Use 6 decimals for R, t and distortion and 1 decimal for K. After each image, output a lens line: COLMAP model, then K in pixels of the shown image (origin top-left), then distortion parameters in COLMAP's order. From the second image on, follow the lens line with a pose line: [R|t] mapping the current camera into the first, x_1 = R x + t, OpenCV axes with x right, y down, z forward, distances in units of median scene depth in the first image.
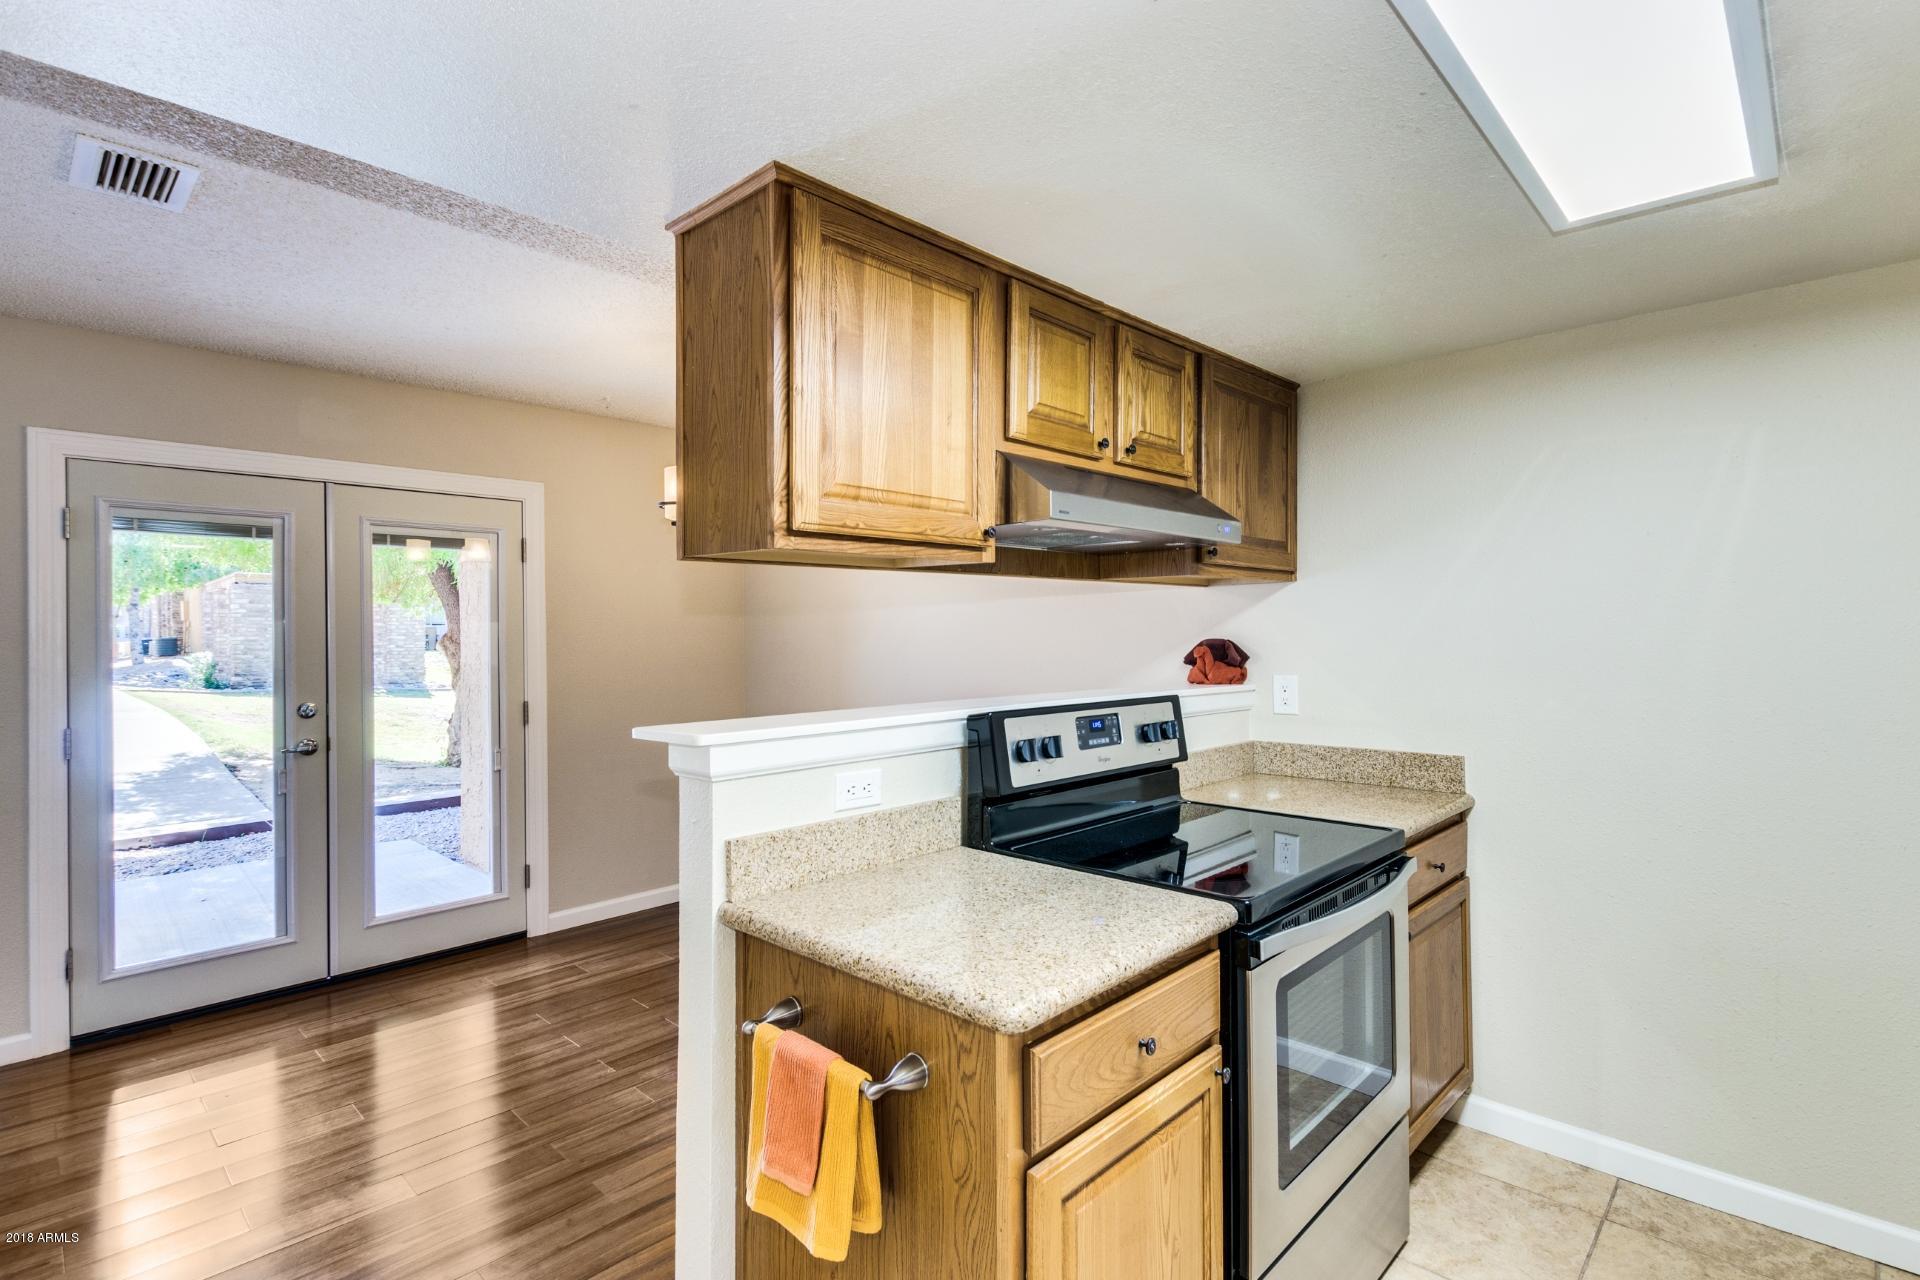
lens RADIAL K [[868.0, 0, 960.6], [0, 868.0, 632.1], [0, 0, 1]] dist [-0.000138, -0.001821]
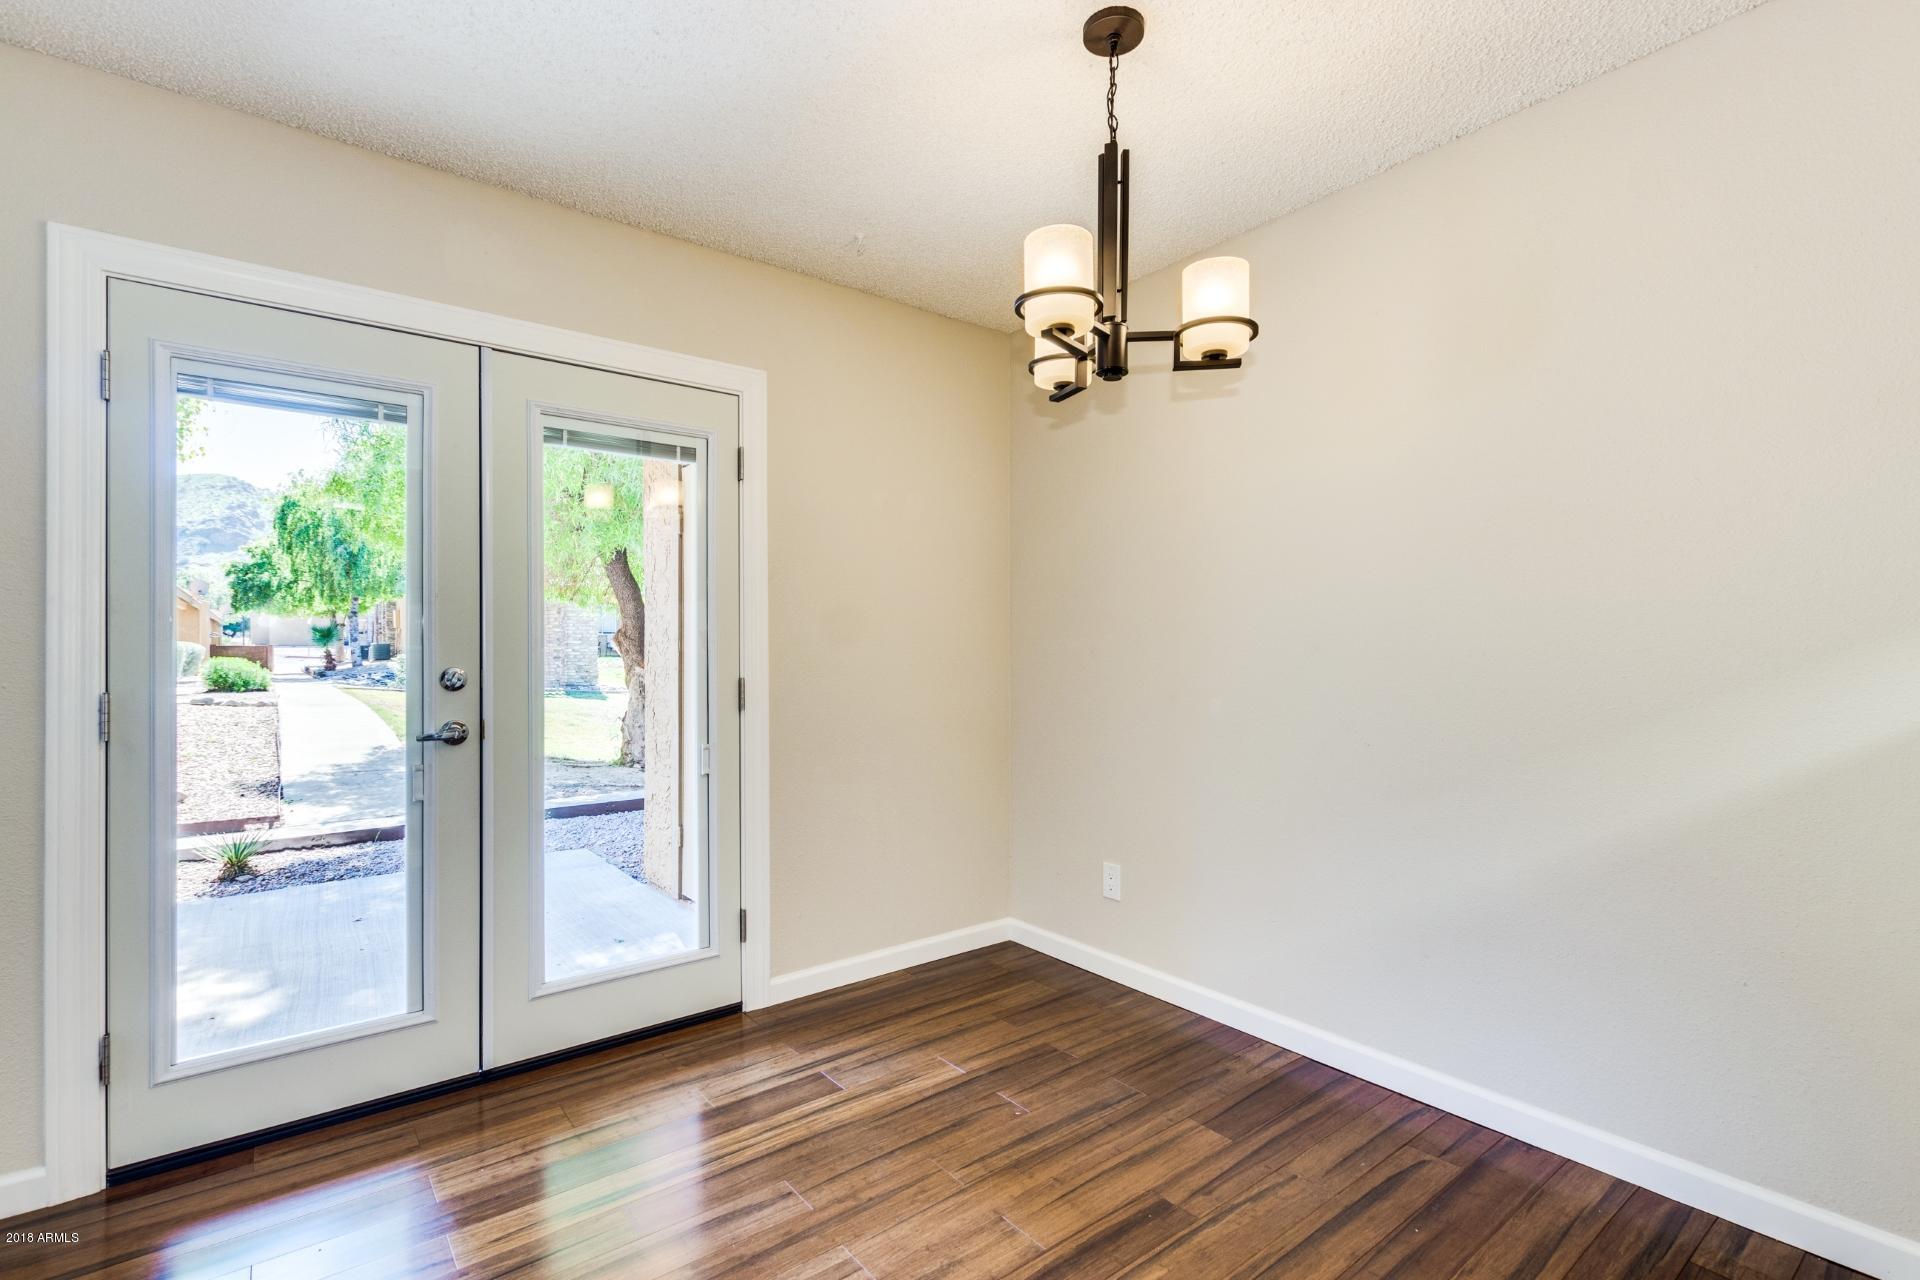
lens RADIAL K [[868.0, 0, 964.5], [0, 868.0, 640.0], [0, 0, 1]] dist [-0.000138, -0.001821]
pose [[0.988374, 0.003368, -0.152006, -0.229983], [-0.003892, 0.999987, -0.003146, 0.054392], [0.151994, 0.003701, 0.988375, 0.351542]]
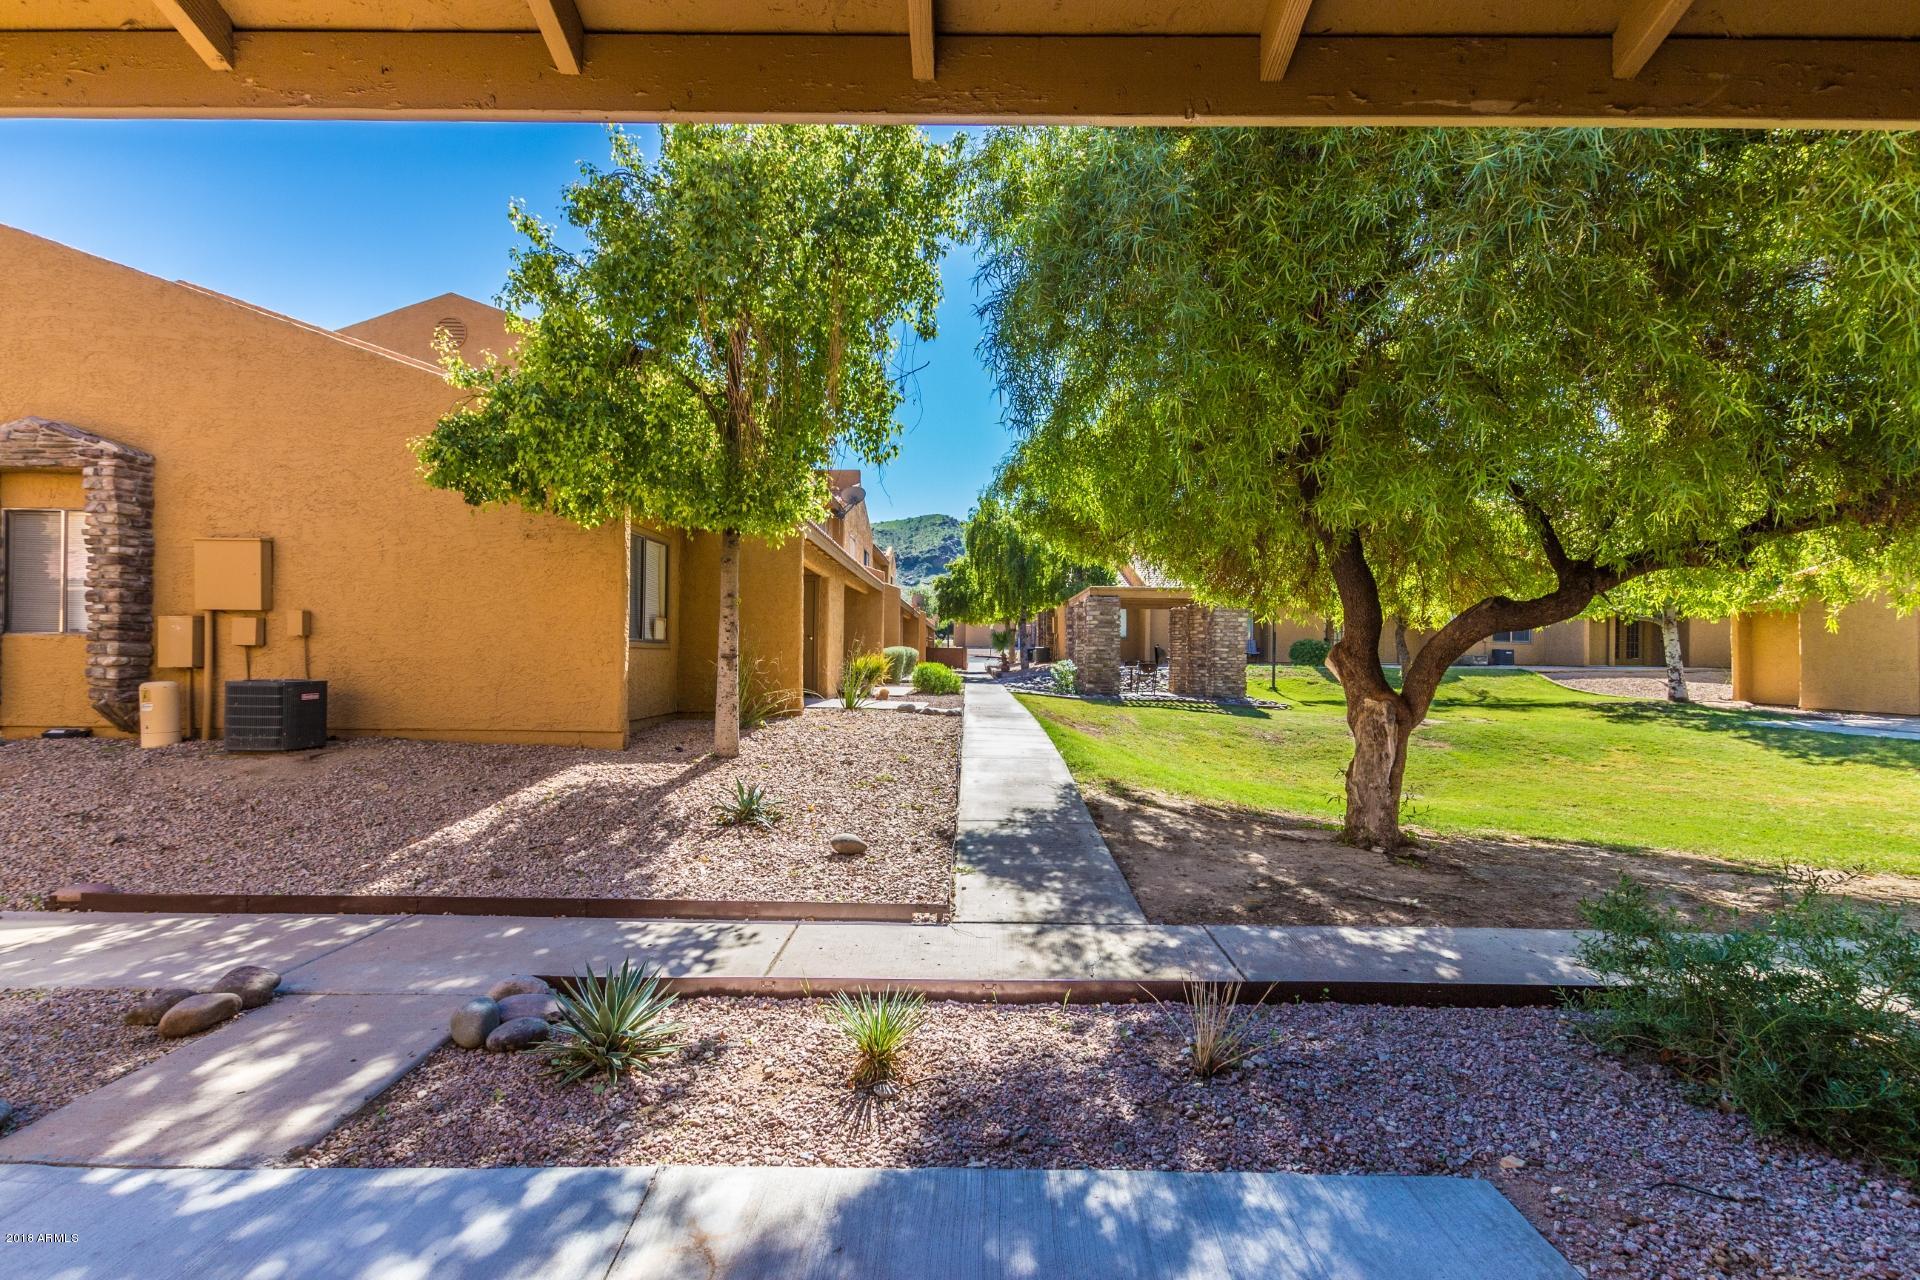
lens RADIAL K [[907.9, 0, 956.9], [0, 907.9, 650.5], [0, 0, 1]] dist [0.026275, 0.000293]
pose [[0.669310, 0.014921, -0.742833, -0.939684], [-0.011789, 0.999886, 0.009462, 0.014525], [0.742890, 0.002425, 0.669409, 1.060739]]
